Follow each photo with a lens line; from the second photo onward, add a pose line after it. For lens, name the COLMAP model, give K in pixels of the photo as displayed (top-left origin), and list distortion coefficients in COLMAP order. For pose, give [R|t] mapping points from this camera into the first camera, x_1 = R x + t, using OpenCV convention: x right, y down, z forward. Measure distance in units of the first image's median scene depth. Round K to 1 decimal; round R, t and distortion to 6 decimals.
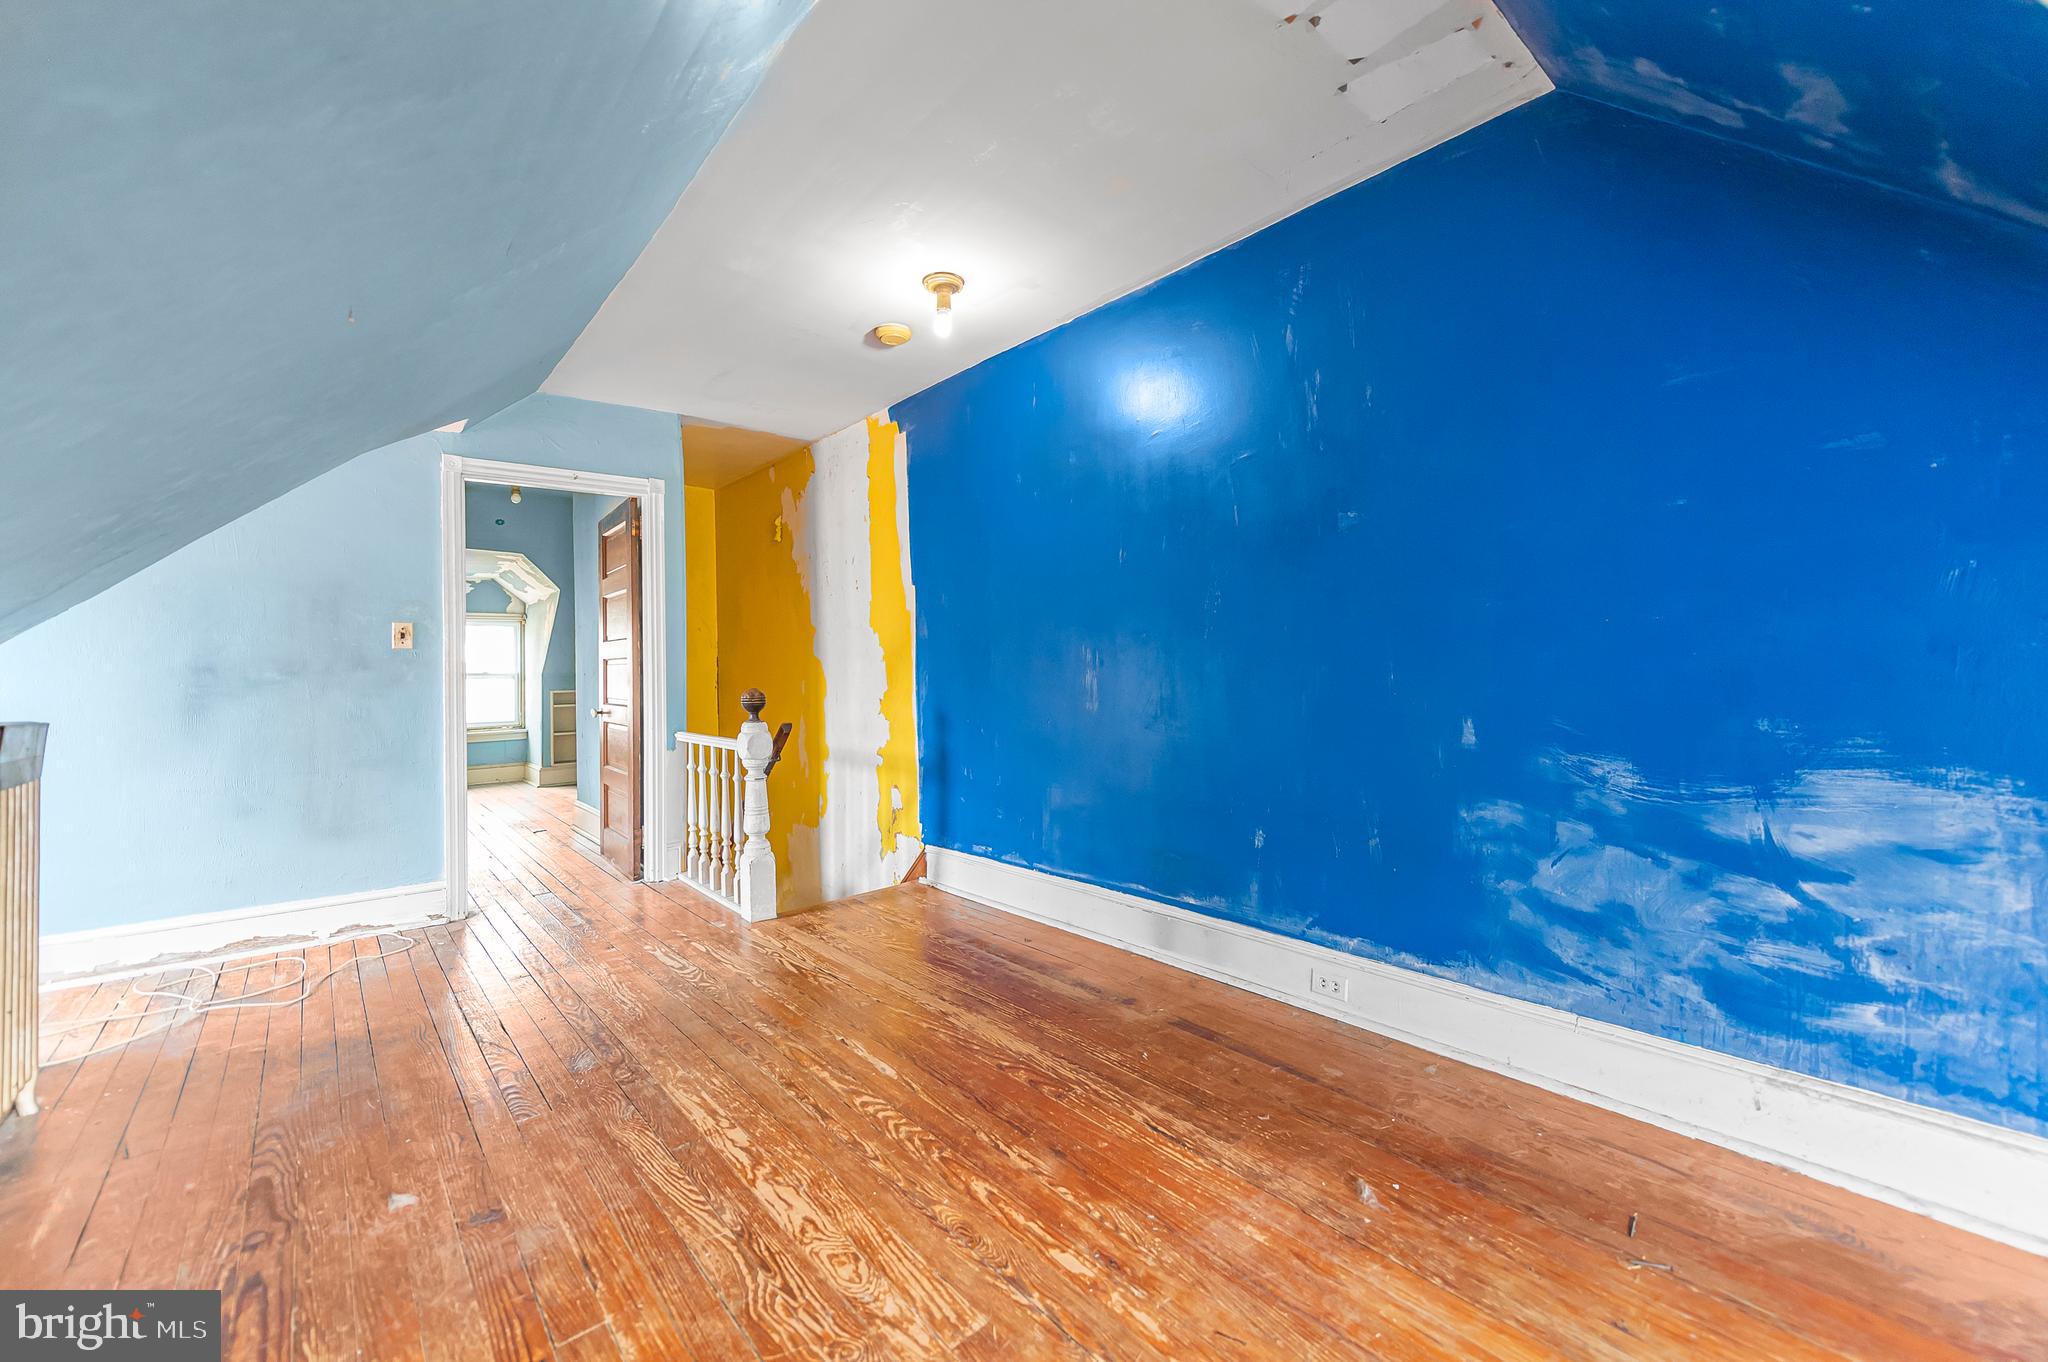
lens RADIAL K [[803.2, 0, 1041.3], [0, 803.2, 671.0], [0, 0, 1]] dist [0.019404, -0.005064]
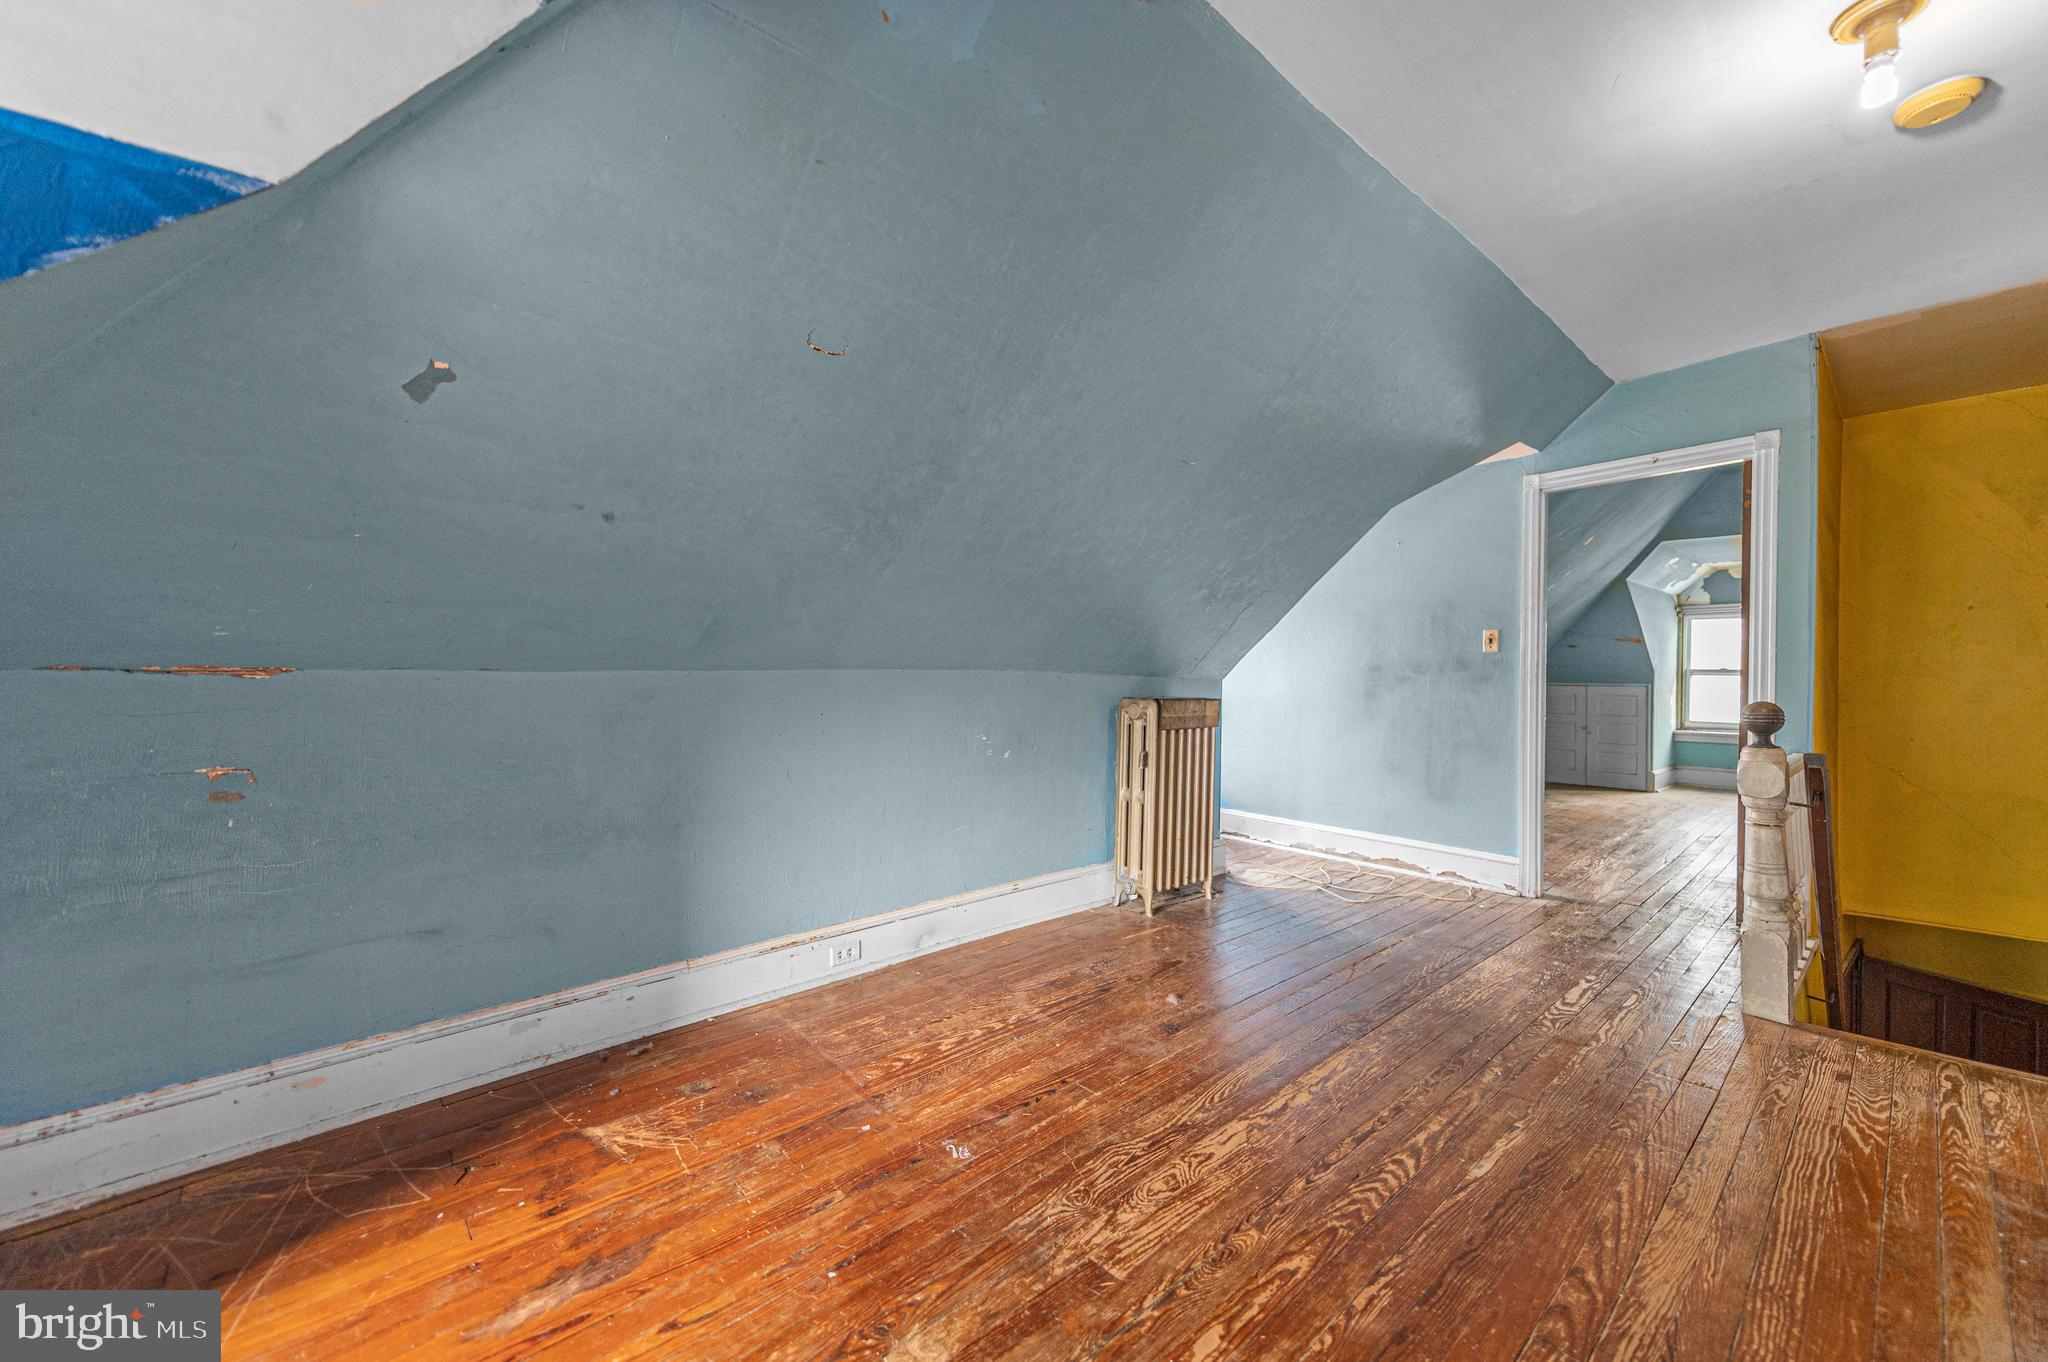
lens RADIAL K [[807.4, 0, 1030.8], [0, 807.4, 666.7], [0, 0, 1]] dist [0.017750, -0.005262]
pose [[0.001770, 0.010379, -0.999945, 0.680144], [-0.001295, 0.999945, 0.010377, -0.030491], [0.999998, 0.001277, 0.001784, 0.573629]]
